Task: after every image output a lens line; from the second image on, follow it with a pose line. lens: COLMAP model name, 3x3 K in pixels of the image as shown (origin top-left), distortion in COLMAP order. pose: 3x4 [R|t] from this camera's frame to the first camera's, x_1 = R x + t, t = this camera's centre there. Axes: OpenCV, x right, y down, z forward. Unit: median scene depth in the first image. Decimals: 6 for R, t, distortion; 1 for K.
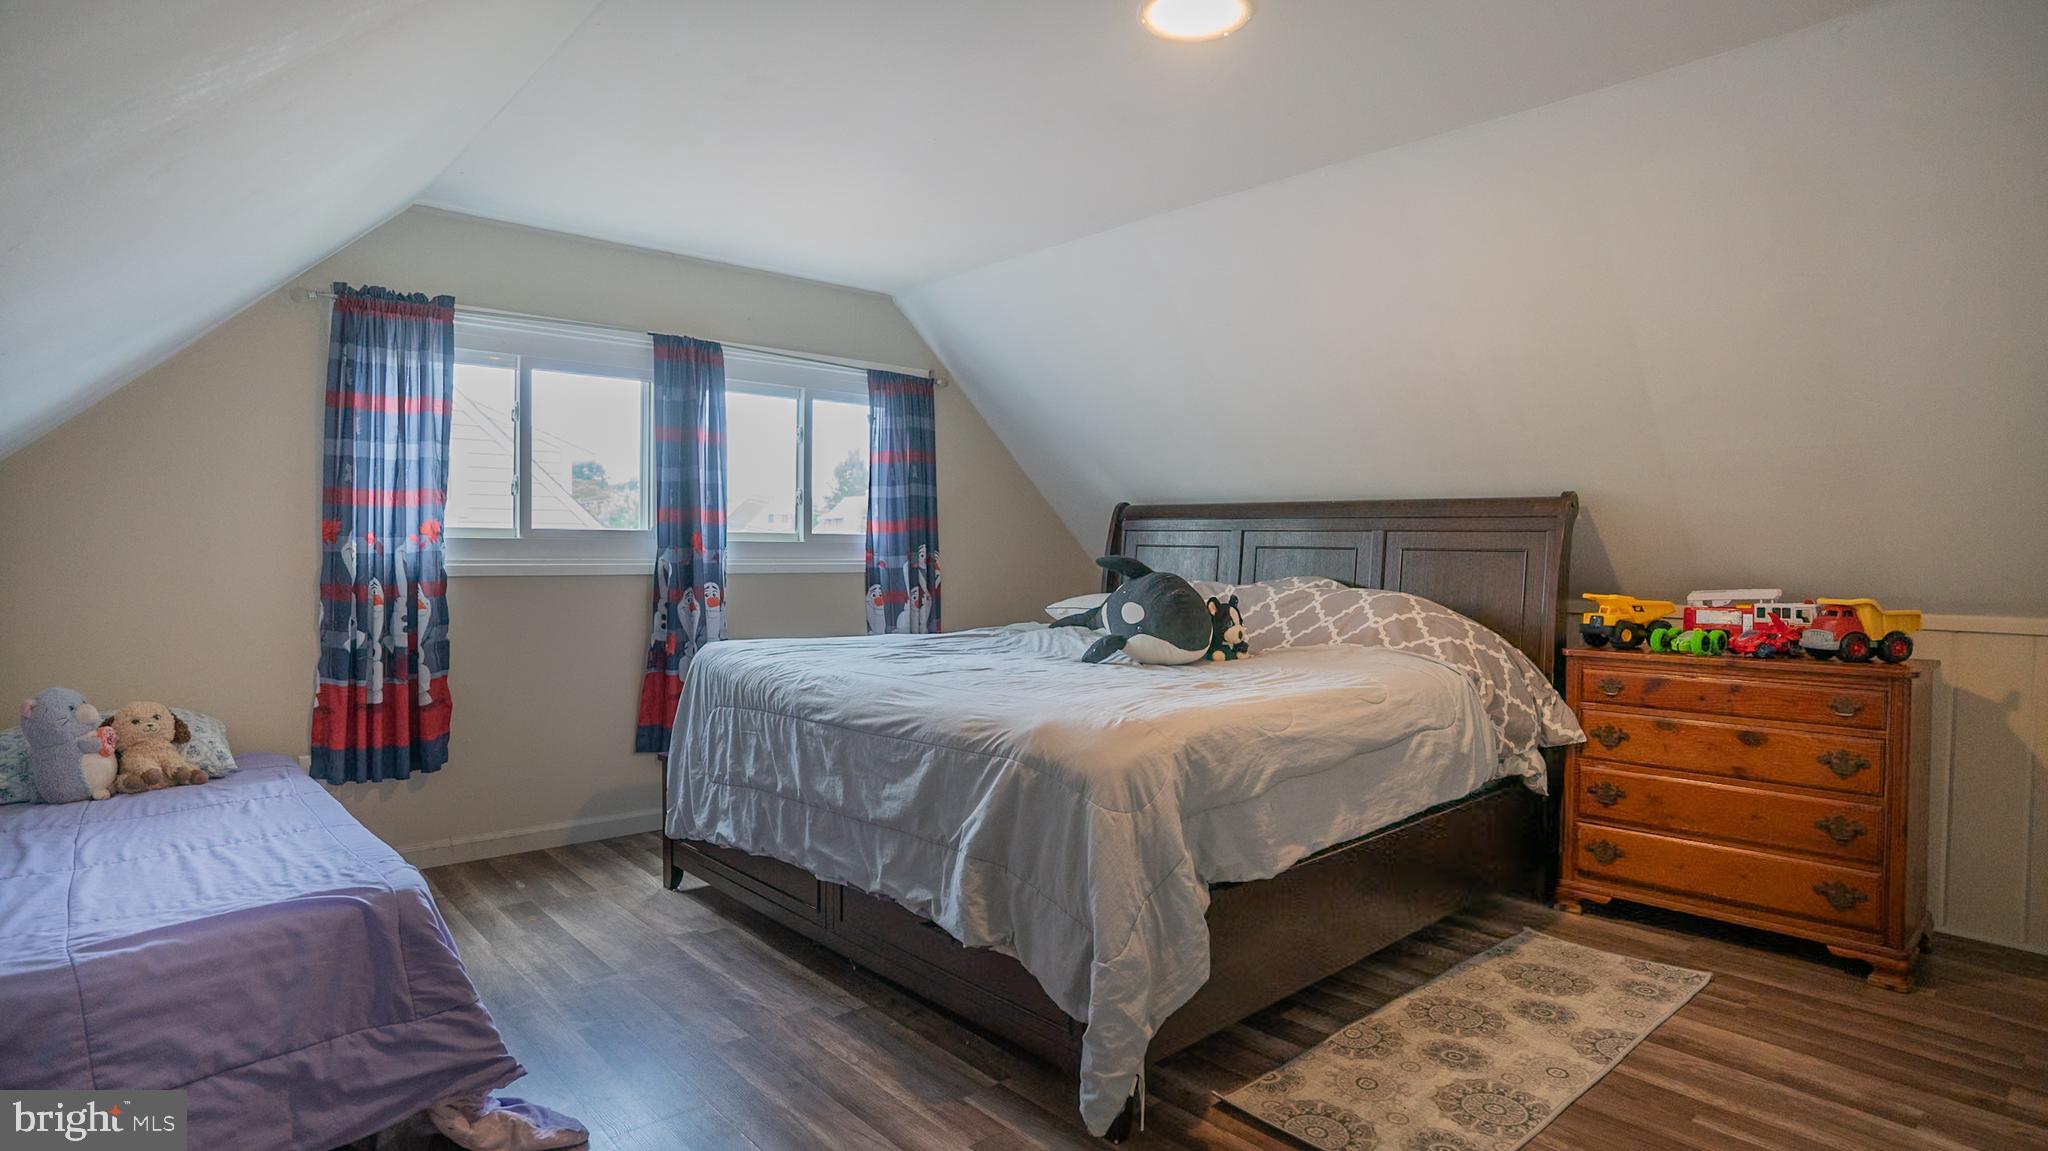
lens RADIAL K [[1056.8, 0, 1017.8], [0, 1056.8, 575.2], [0, 0, 1]] dist [-0.081267, 0.047501]
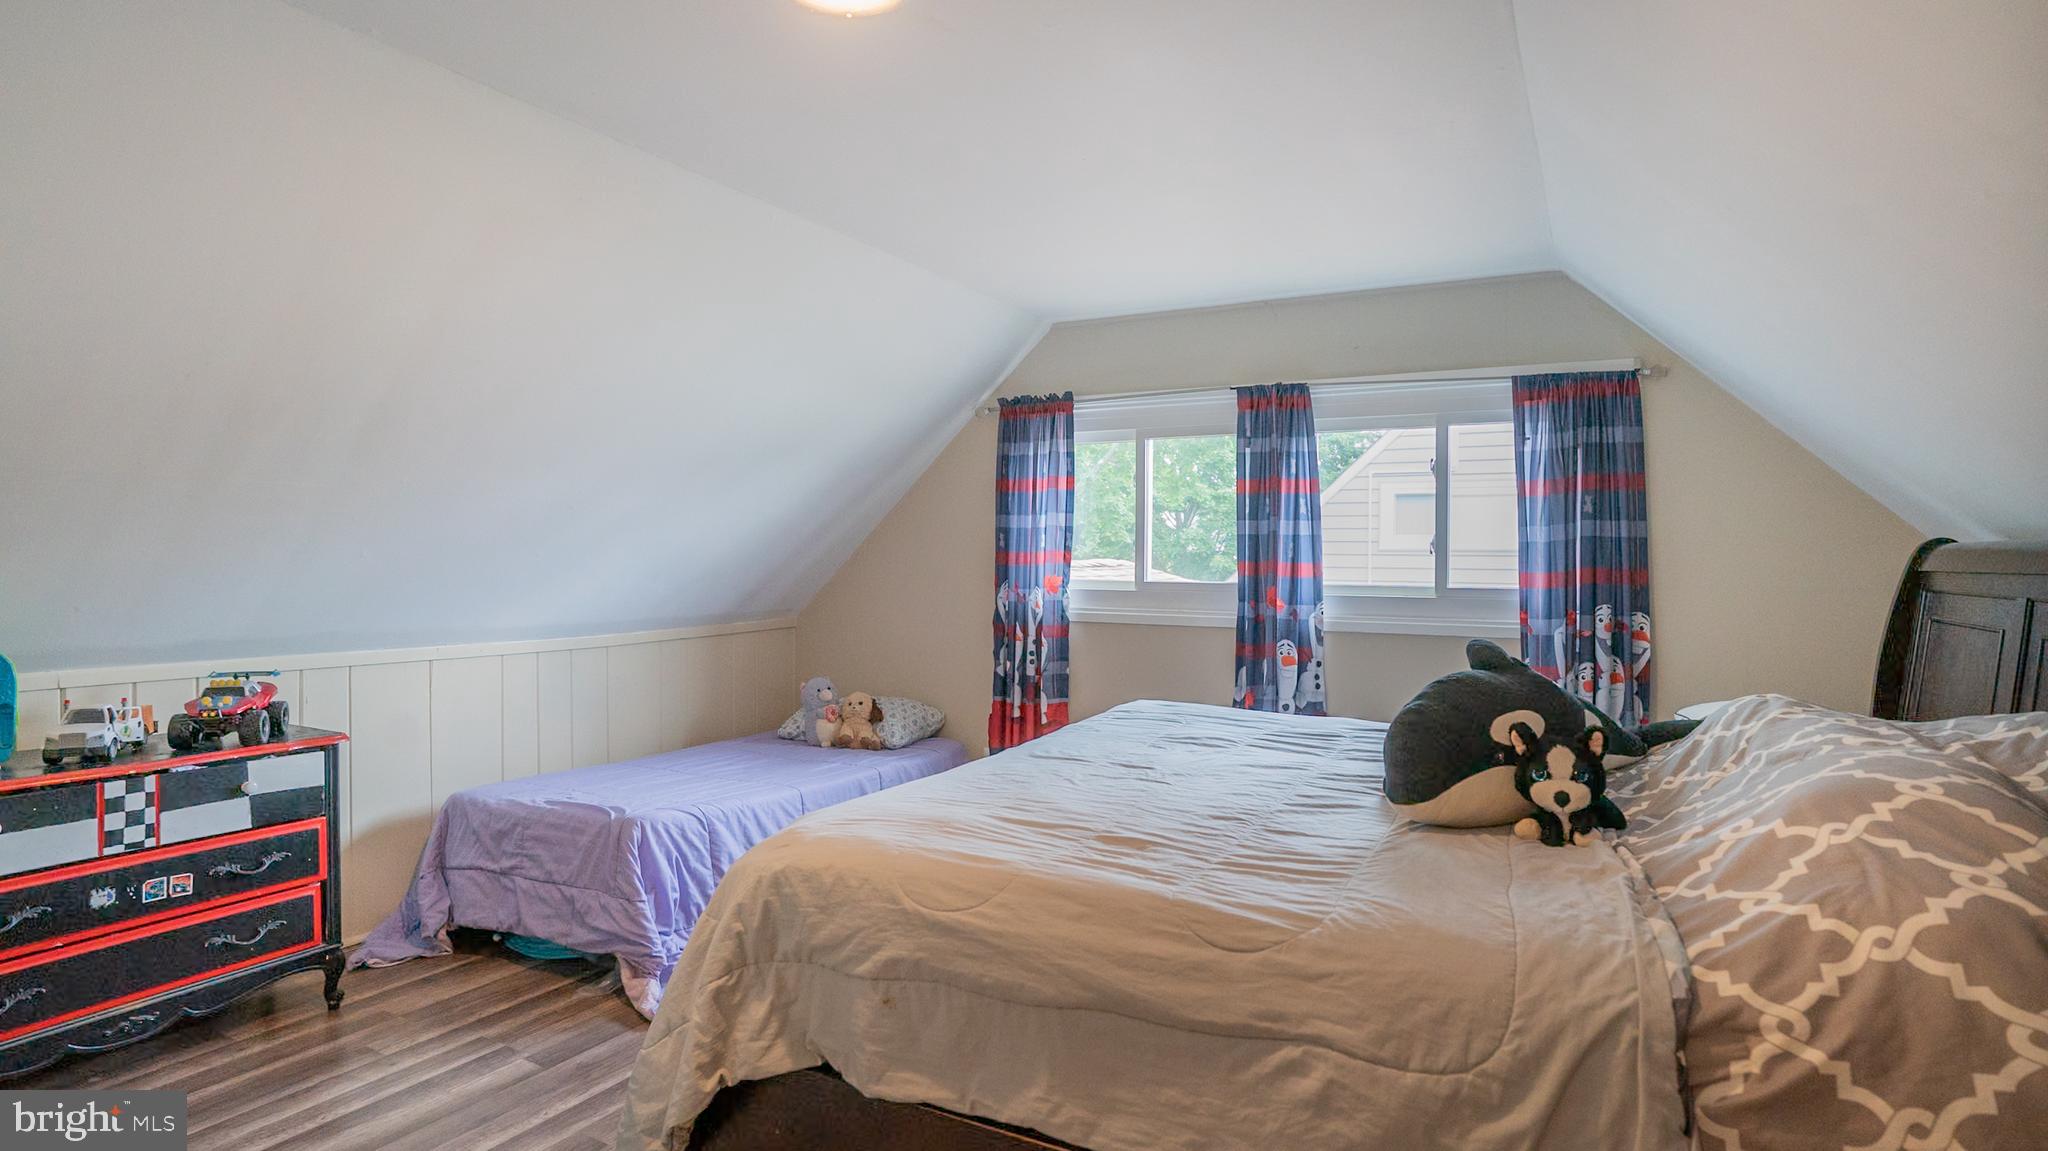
lens RADIAL K [[1056.8, 0, 1017.8], [0, 1056.8, 575.2], [0, 0, 1]] dist [-0.081267, 0.047501]
pose [[0.330300, 0.006470, -0.943854, 0.607018], [-0.030858, 0.999516, -0.003947, -0.046915], [0.943371, 0.030430, 0.330340, 0.539615]]
